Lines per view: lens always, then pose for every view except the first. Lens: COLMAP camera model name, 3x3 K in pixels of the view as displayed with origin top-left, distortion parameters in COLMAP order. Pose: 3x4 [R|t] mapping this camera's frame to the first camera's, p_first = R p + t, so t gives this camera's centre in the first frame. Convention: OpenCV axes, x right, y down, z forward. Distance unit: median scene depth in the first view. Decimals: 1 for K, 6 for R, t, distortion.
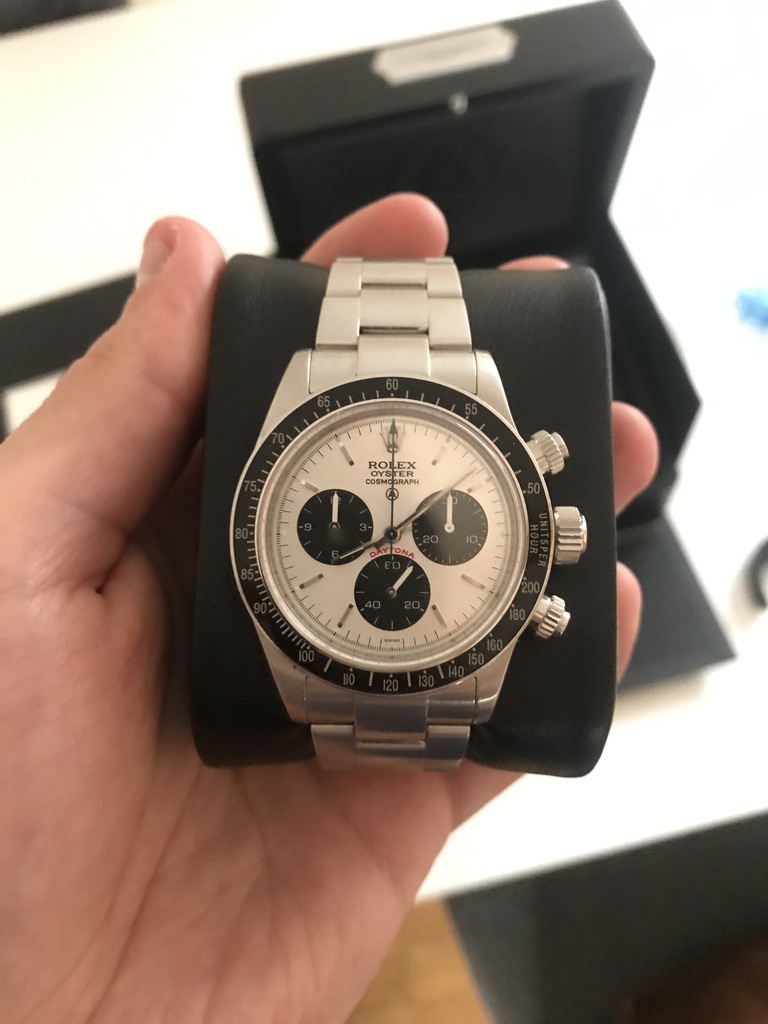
lens RADIAL K [[836.2, 0, 381.4], [0, 836.2, 517.3], [0, 0, 1]] dist [0.017150, -0.006012]
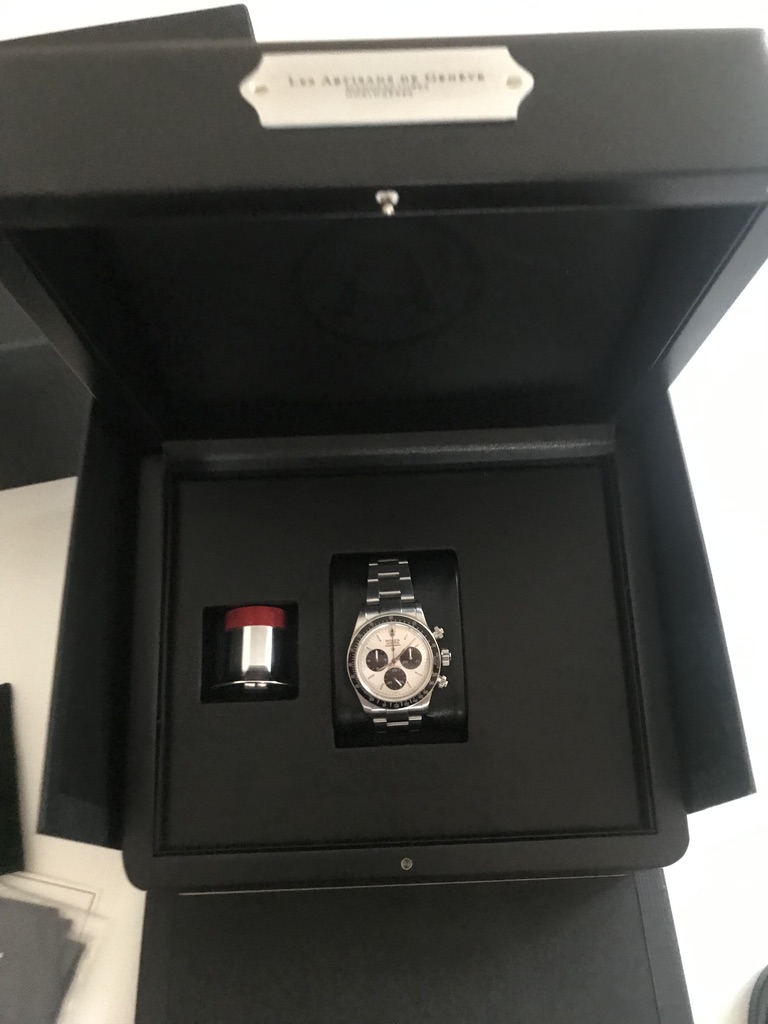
lens RADIAL K [[836.2, 0, 383.7], [0, 836.2, 504.5], [0, 0, 1]] dist [0.017150, -0.006012]
pose [[0.997724, -0.063351, 0.023107, -0.067818], [0.063895, 0.997678, -0.023589, -0.546116], [-0.021559, 0.025011, 0.999455, -2.454161]]
